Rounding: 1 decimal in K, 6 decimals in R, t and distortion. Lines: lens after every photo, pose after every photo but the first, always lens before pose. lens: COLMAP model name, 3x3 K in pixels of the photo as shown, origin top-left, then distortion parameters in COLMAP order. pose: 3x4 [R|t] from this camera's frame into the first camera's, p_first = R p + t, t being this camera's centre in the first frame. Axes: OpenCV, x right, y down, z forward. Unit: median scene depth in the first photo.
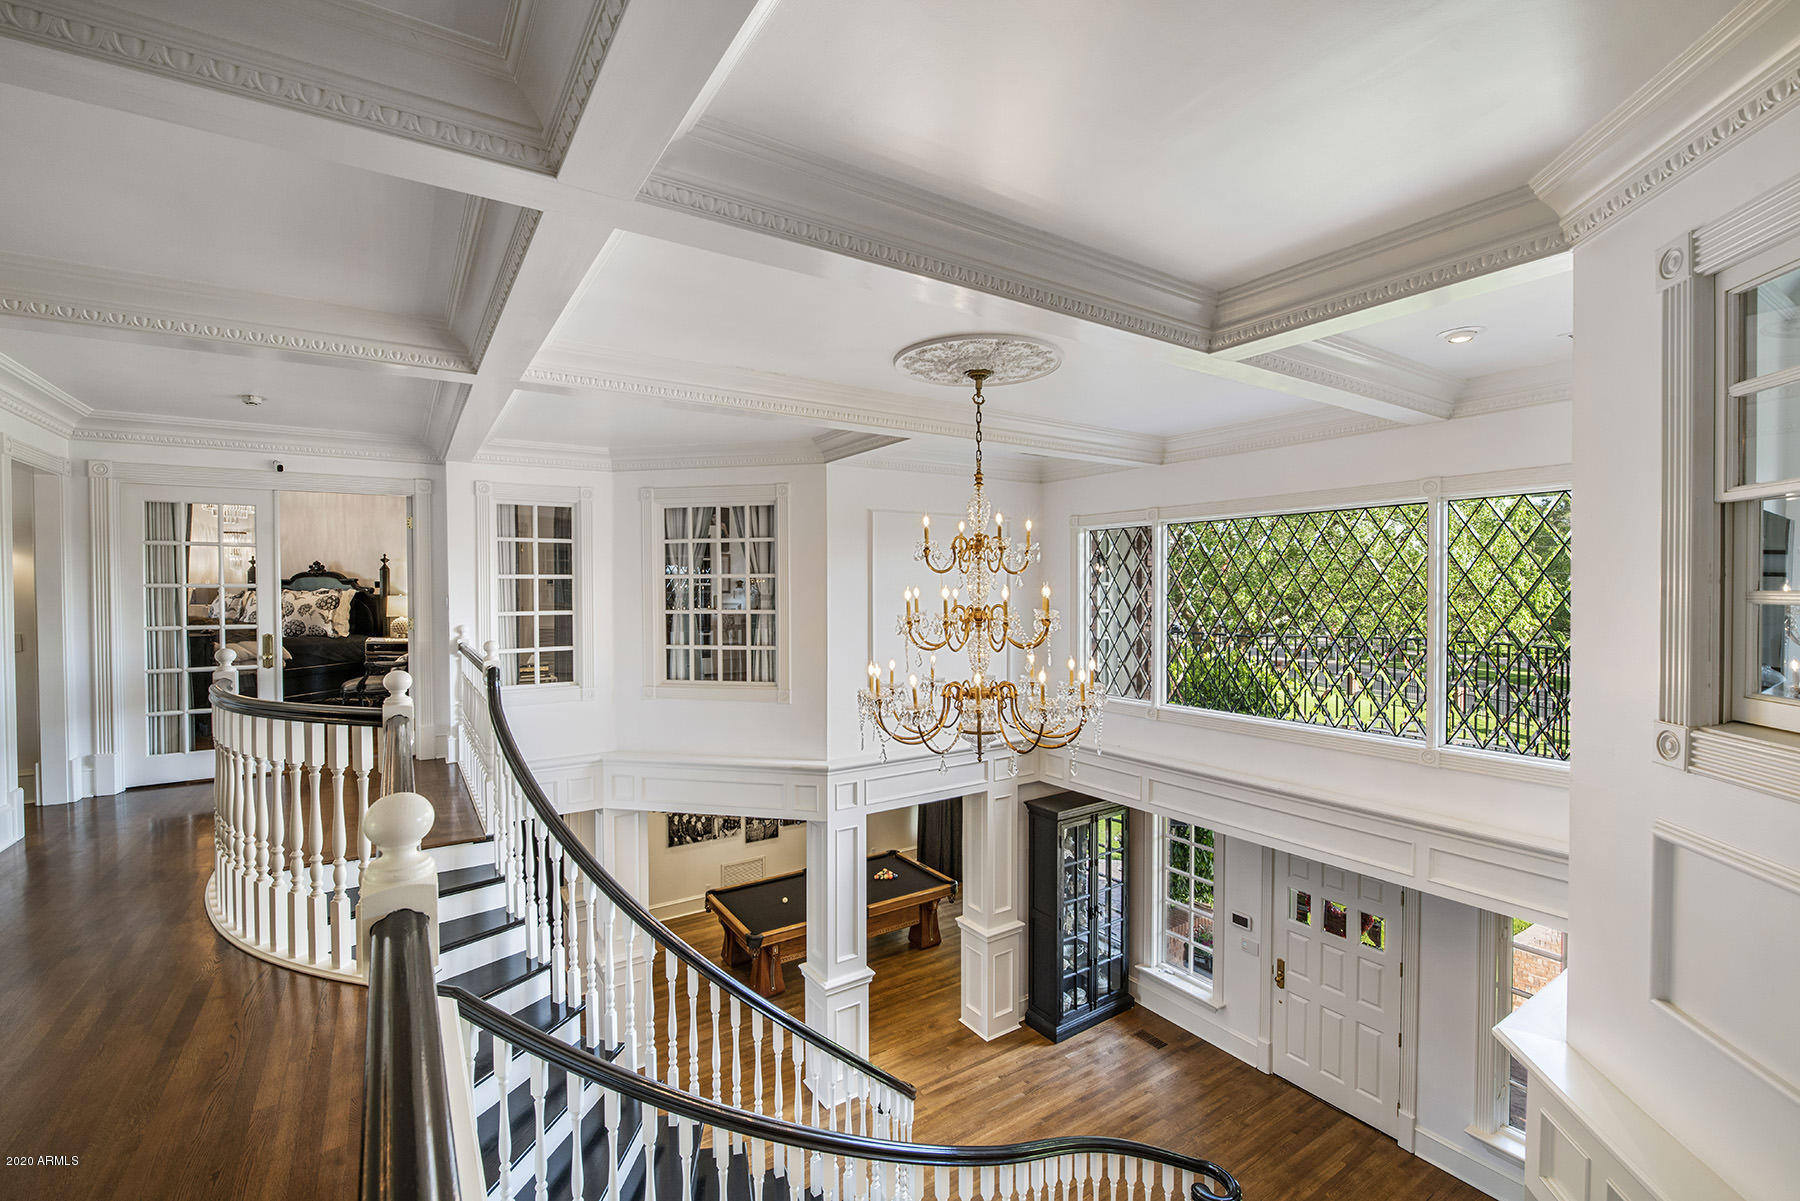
lens RADIAL K [[773.8, 0, 898.3], [0, 773.8, 602.4], [0, 0, 1]] dist [0.000793, 0.000234]
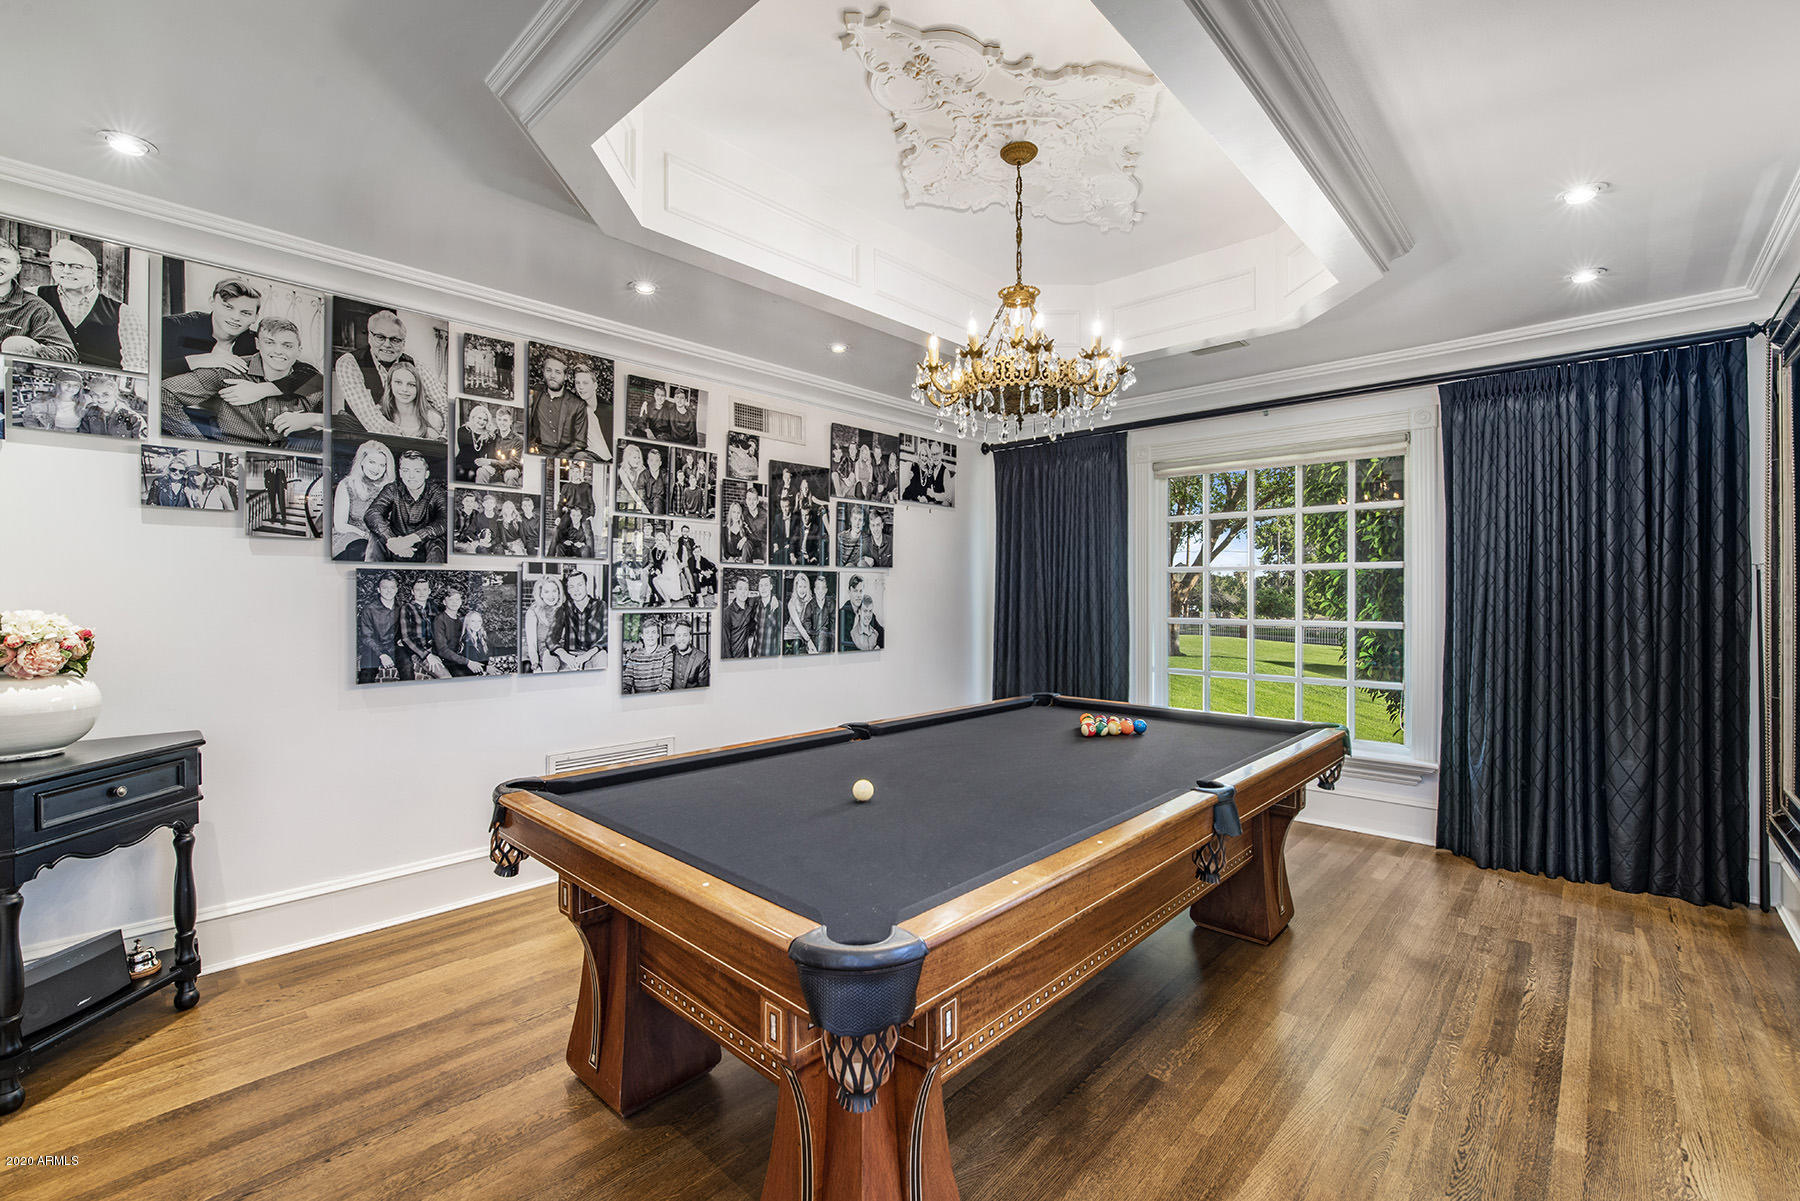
lens RADIAL K [[773.8, 0, 898.3], [0, 773.8, 590.8], [0, 0, 1]] dist [0.000793, 0.000234]
pose [[0.969700, 0.002059, 0.244291, -0.168879], [0.002708, 0.999812, -0.019176, 0.283402], [-0.244285, 0.019257, 0.969512, 0.660989]]
